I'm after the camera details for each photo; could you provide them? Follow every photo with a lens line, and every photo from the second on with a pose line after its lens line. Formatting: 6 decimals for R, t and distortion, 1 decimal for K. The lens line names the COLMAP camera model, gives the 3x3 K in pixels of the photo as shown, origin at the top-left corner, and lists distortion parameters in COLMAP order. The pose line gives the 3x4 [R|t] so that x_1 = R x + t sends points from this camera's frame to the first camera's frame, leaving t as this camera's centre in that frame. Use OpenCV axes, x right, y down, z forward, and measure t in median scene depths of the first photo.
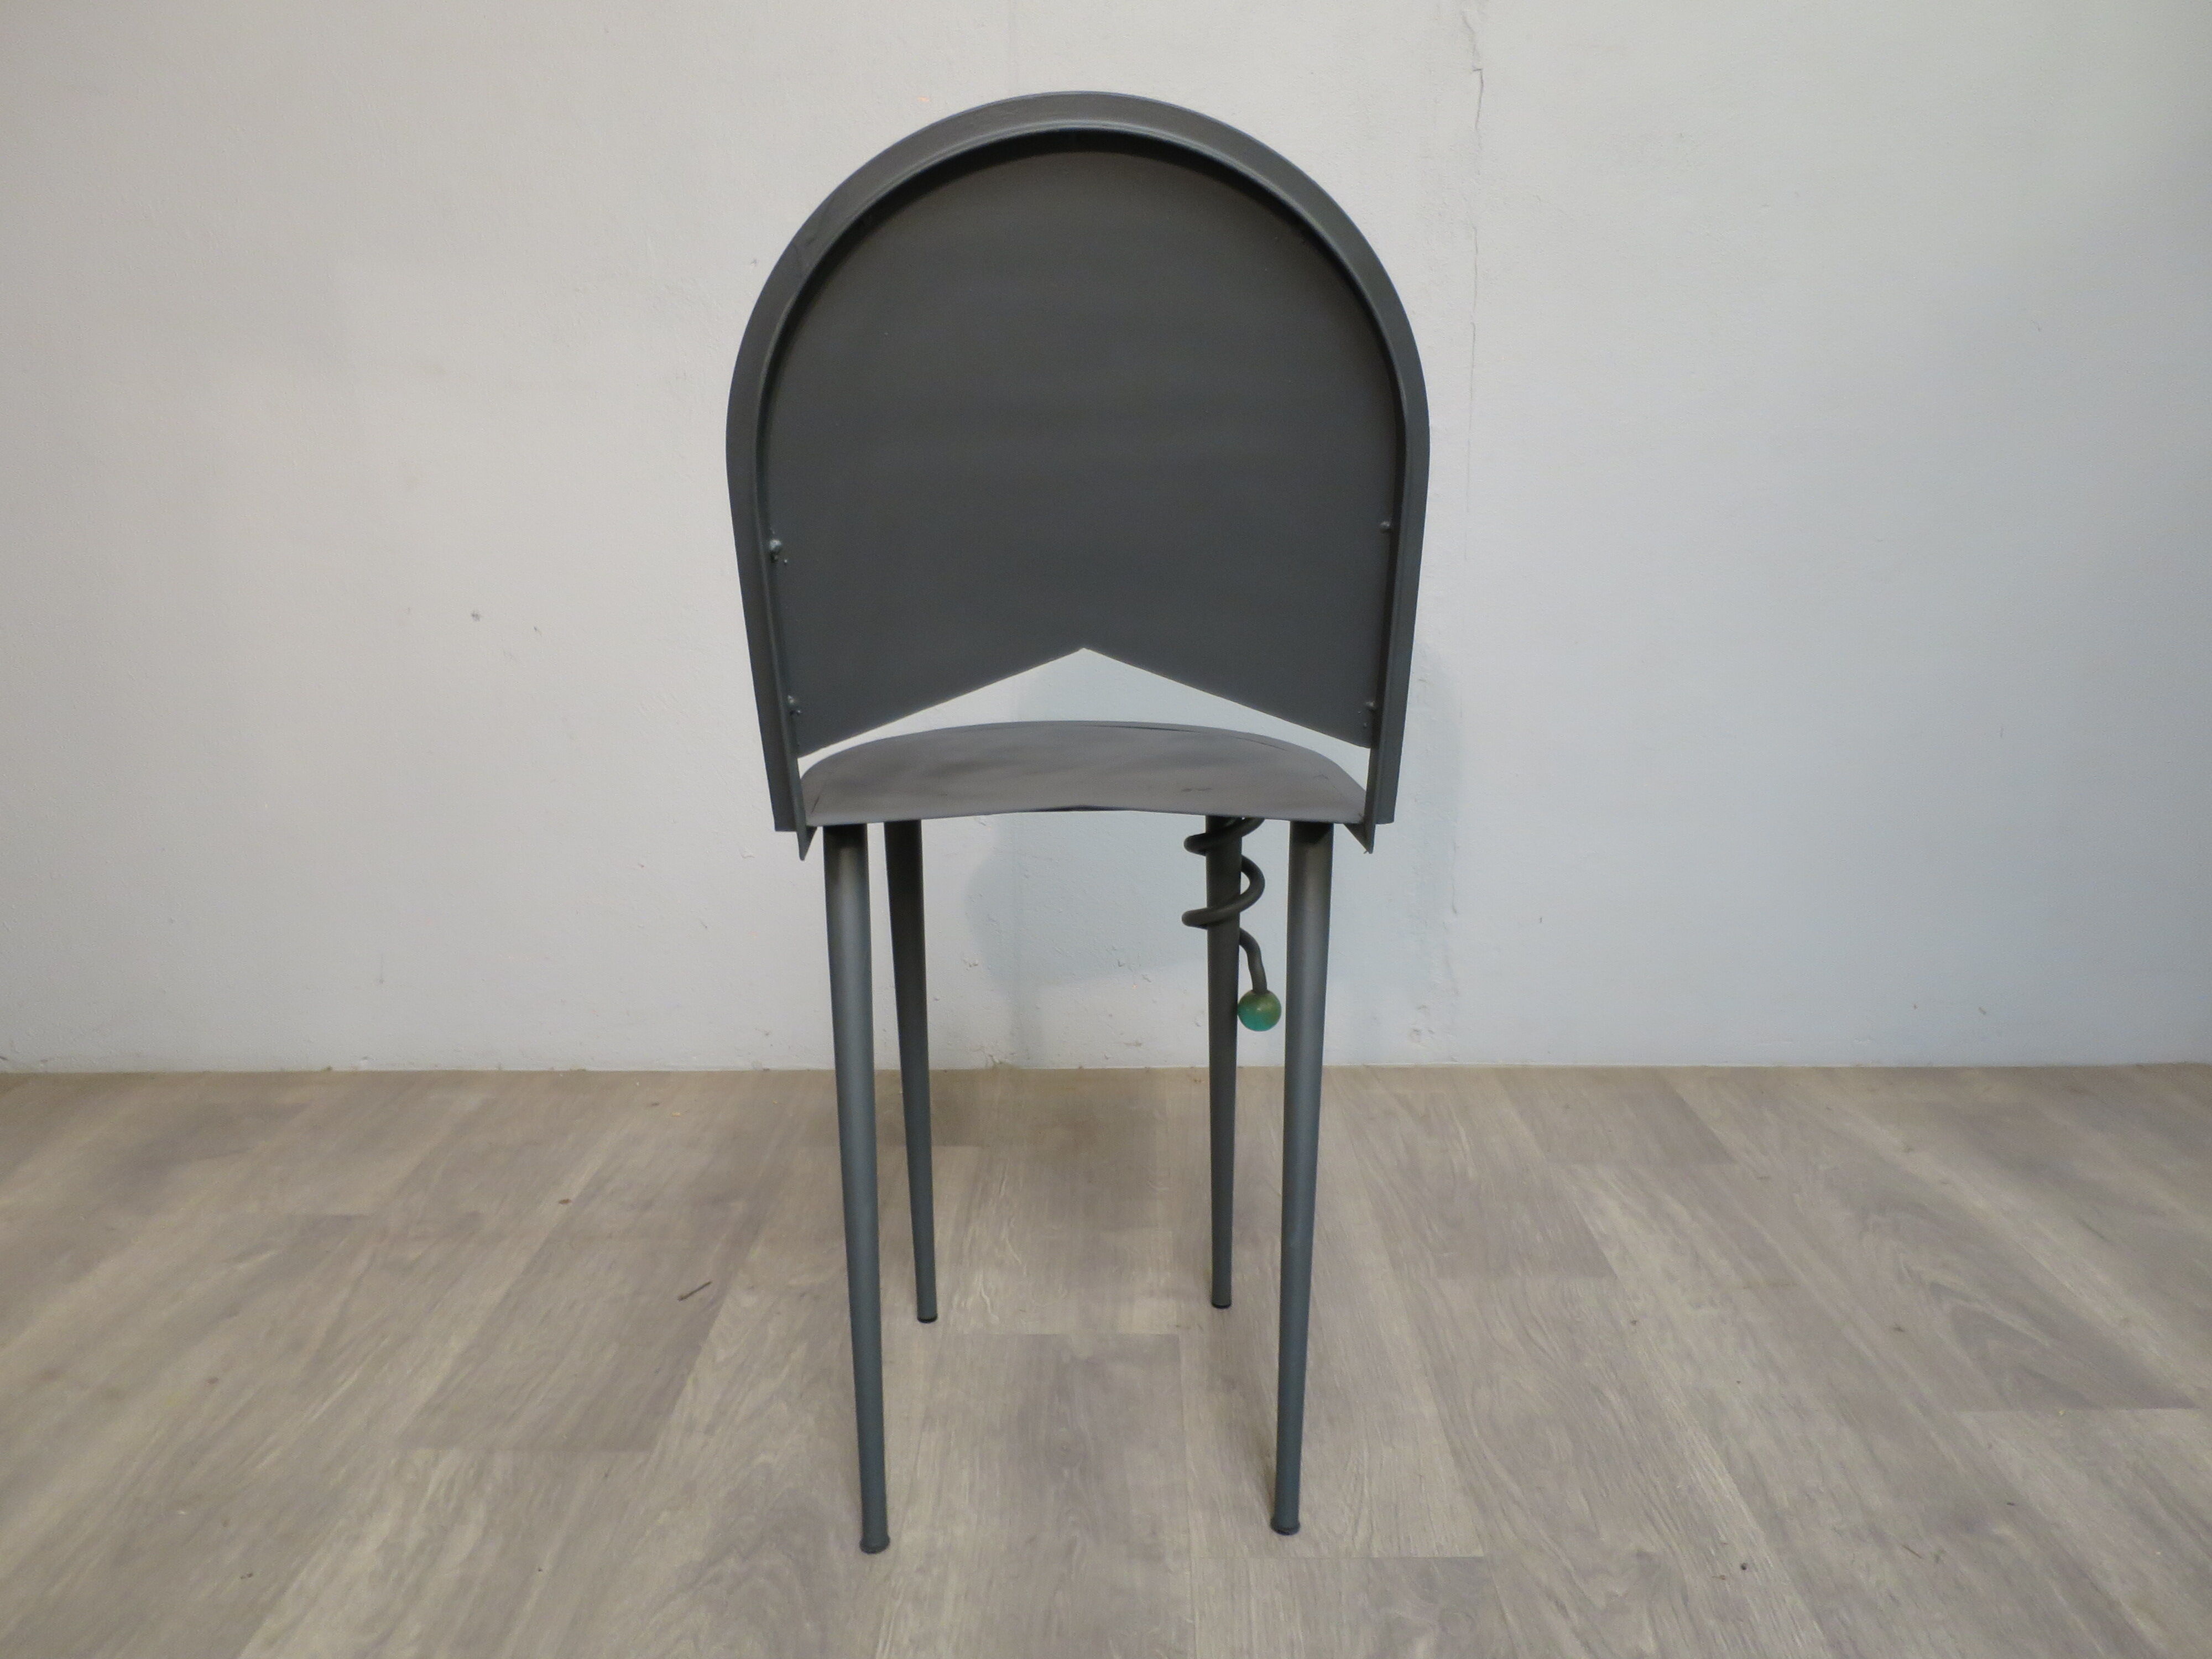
lens RADIAL K [[1593.9, 0, 1115.7], [0, 1593.9, 828.2], [0, 0, 1]] dist [-0.047974, 0.013612]
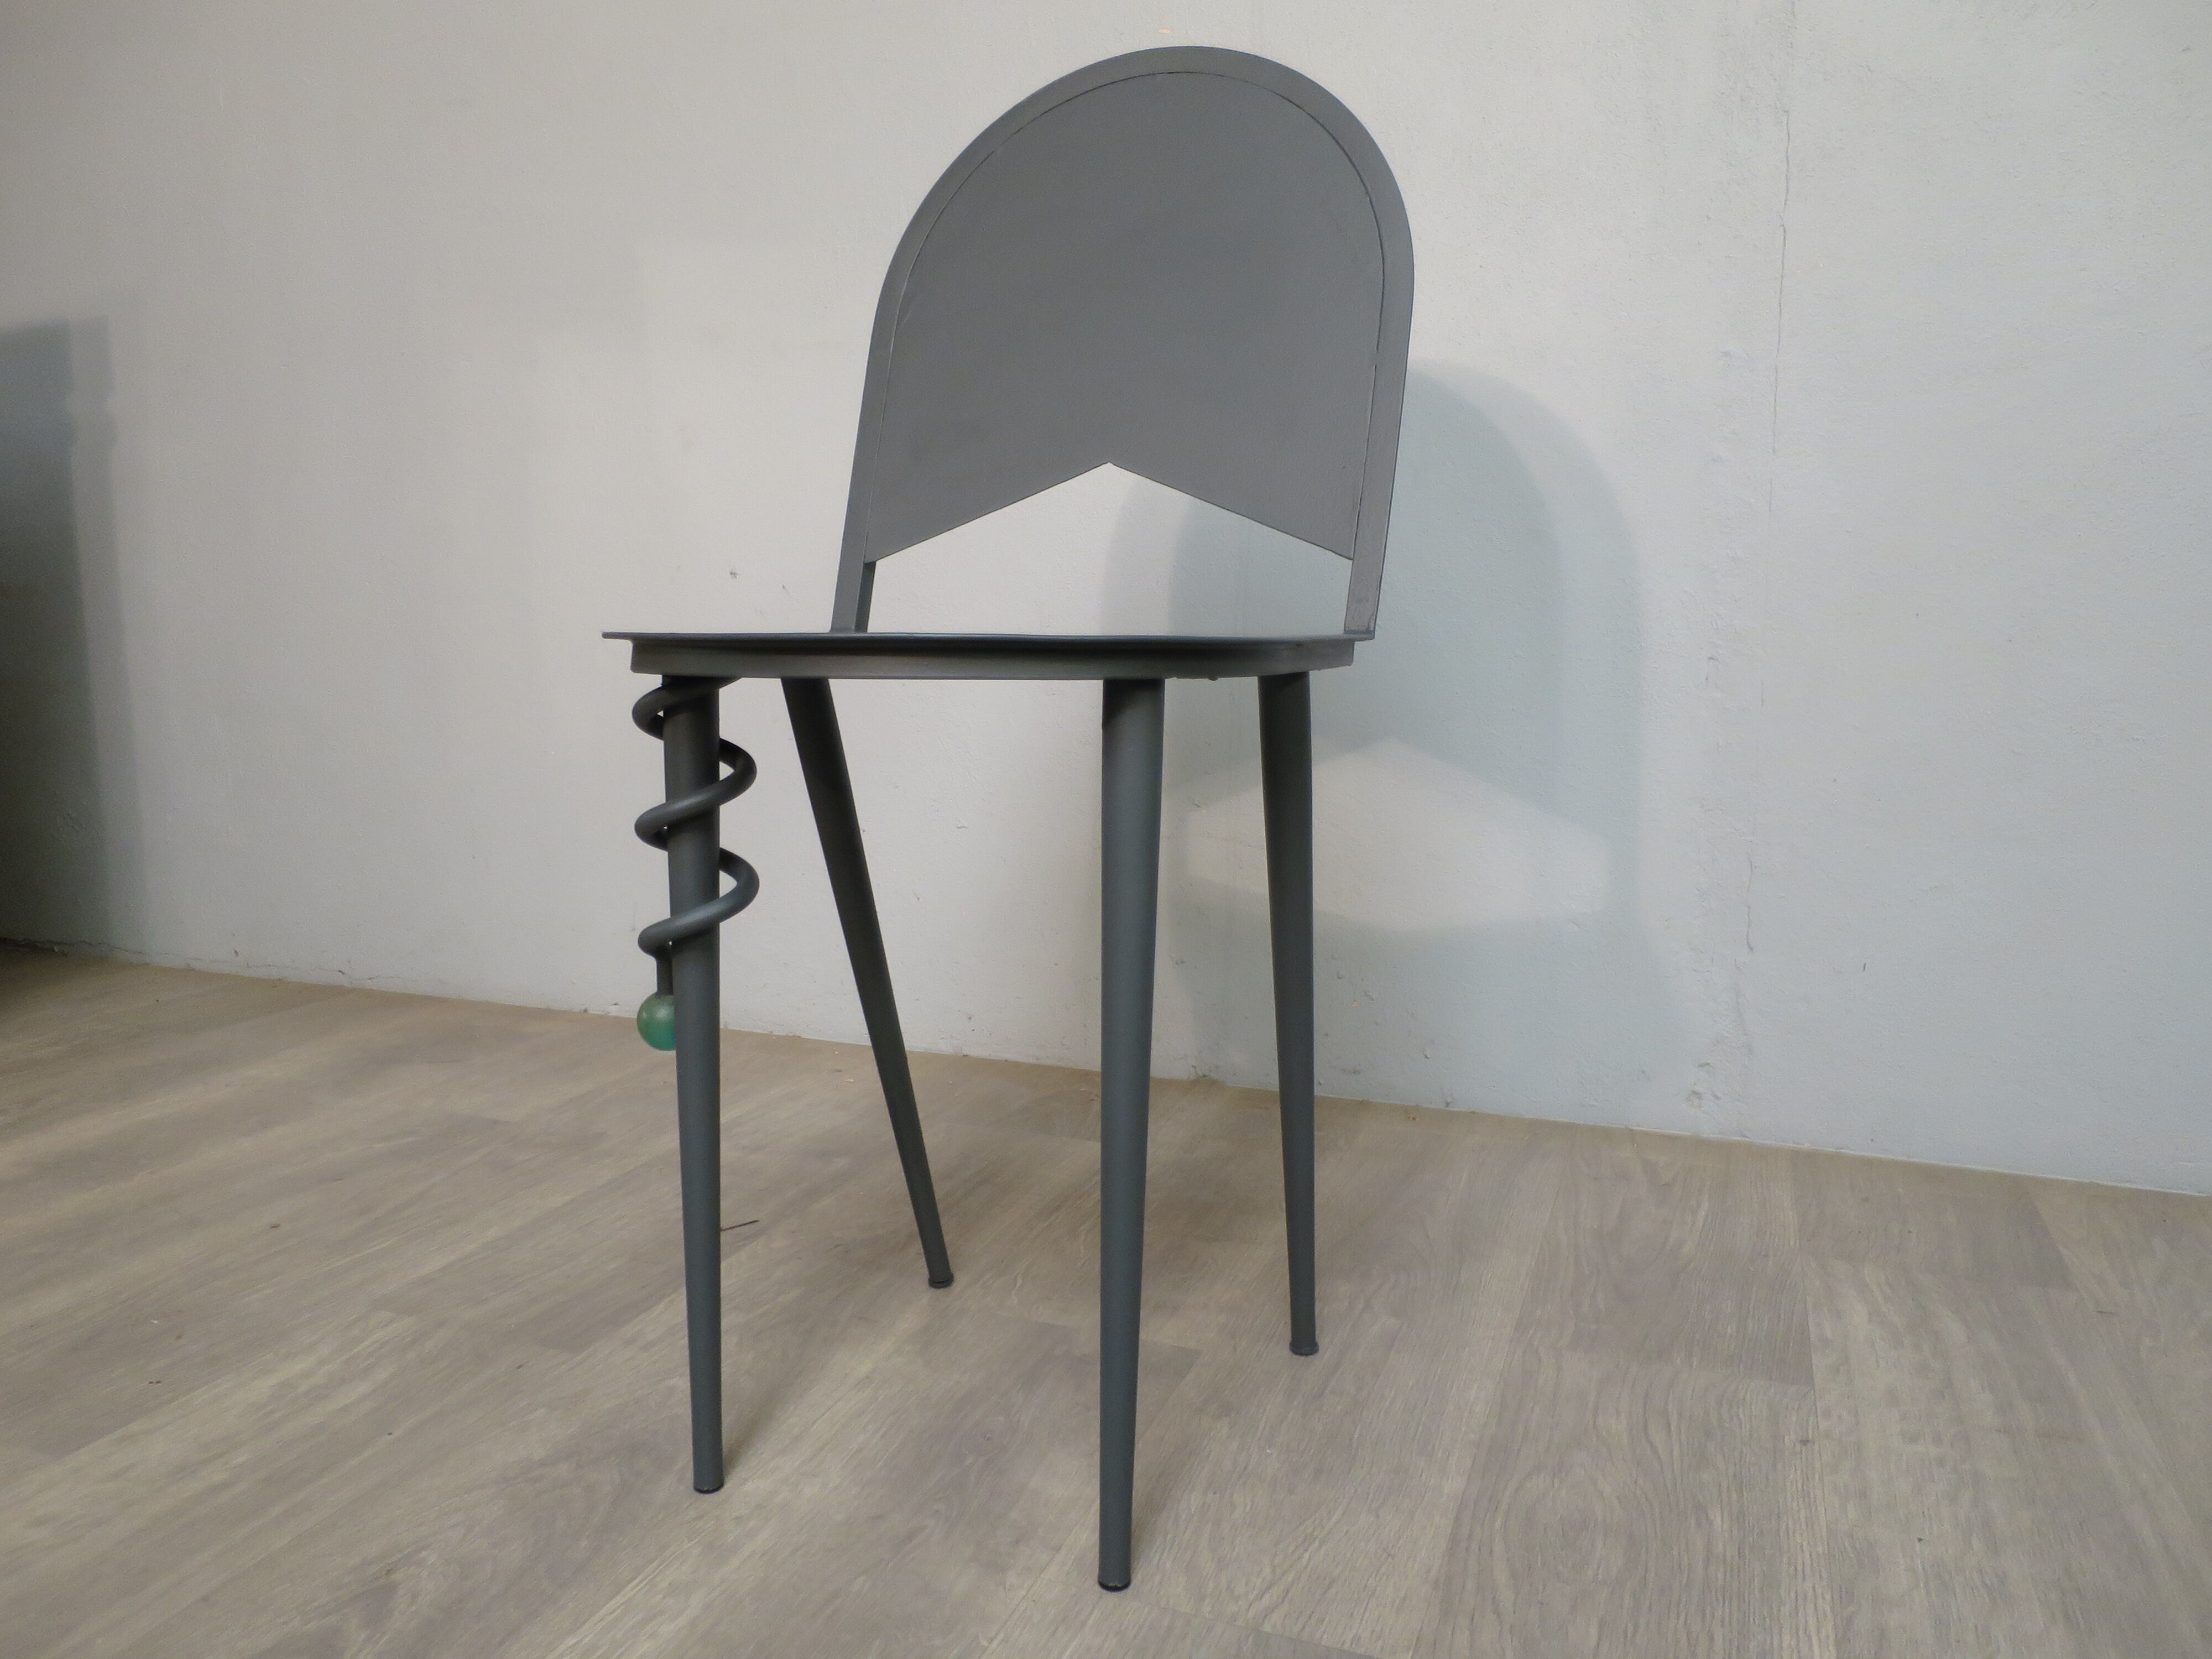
lens RADIAL K [[1593.9, 0, 1117.4], [0, 1593.9, 832.9], [0, 0, 1]] dist [-0.047974, 0.013612]
pose [[0.936174, 0.058999, -0.346552, 0.260583], [-0.088686, 0.993567, -0.070427, 0.110676], [0.340167, 0.096666, 0.935383, 0.182909]]
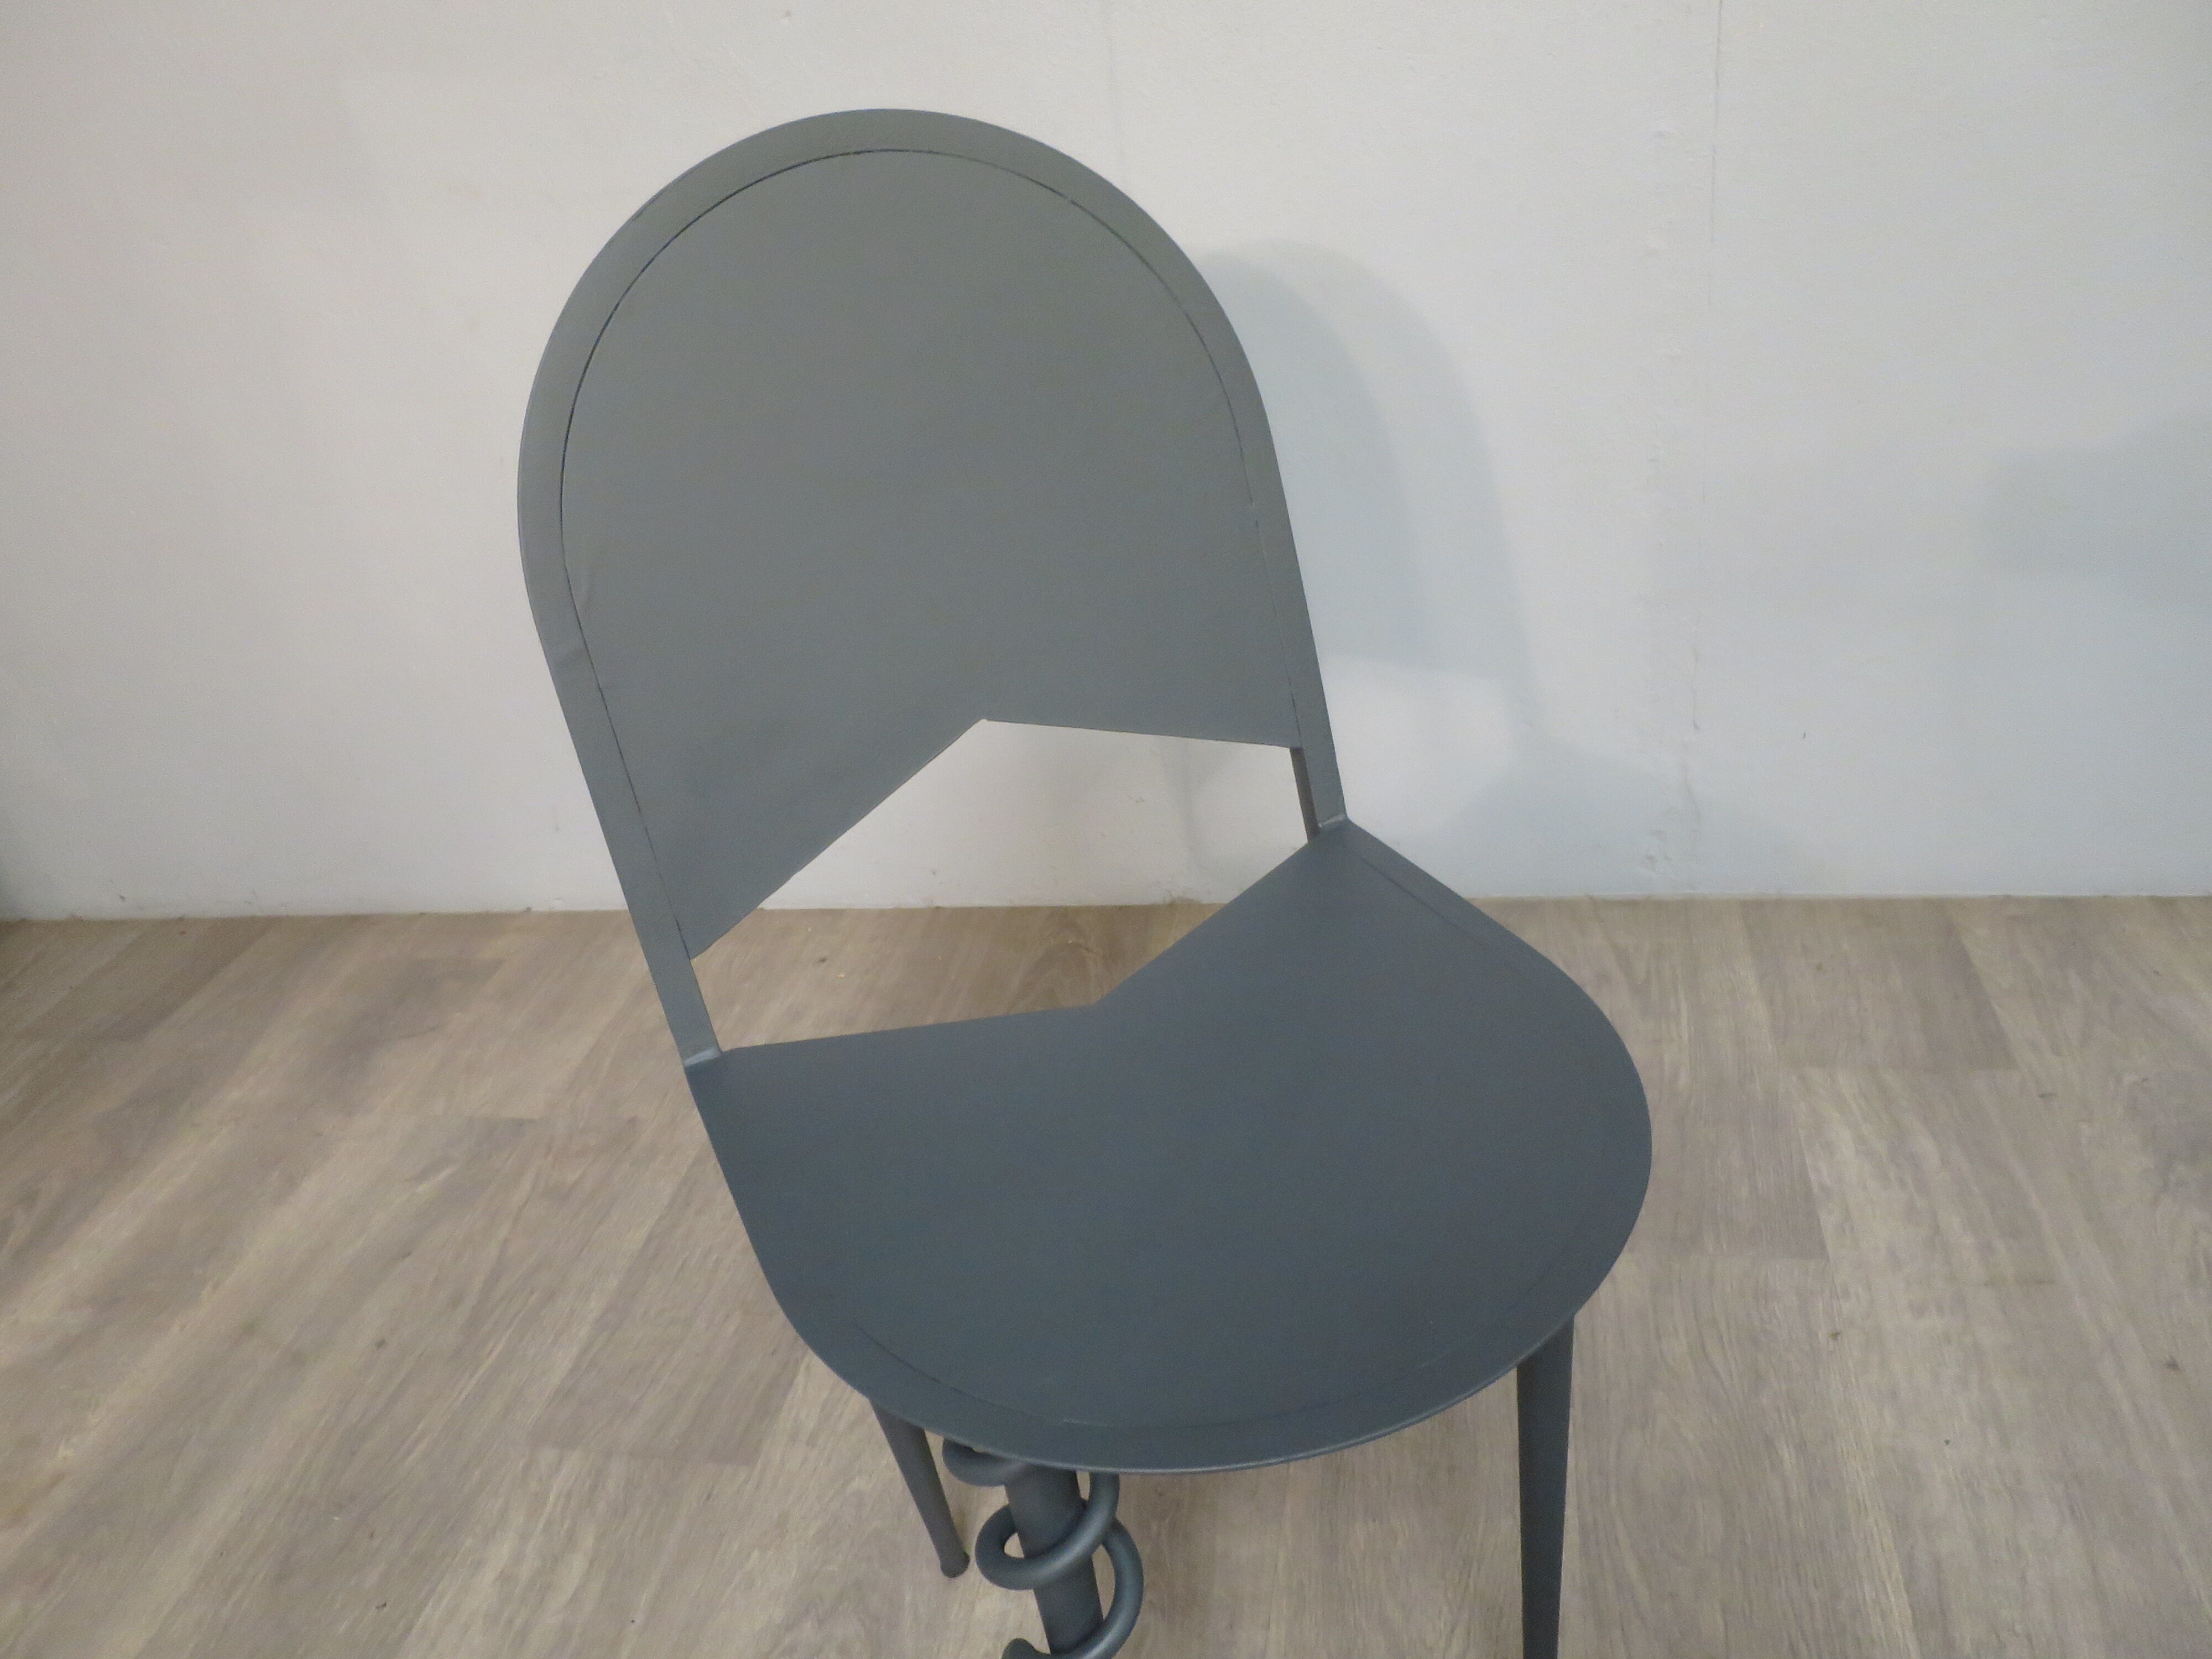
lens RADIAL K [[1593.9, 0, 1117.0], [0, 1593.9, 828.8], [0, 0, 1]] dist [-0.047974, 0.013612]
pose [[0.975154, -0.017032, -0.220871, 0.137488], [0.081817, 0.954236, 0.287645, -0.225351], [0.205864, -0.298569, 0.931921, 0.198793]]
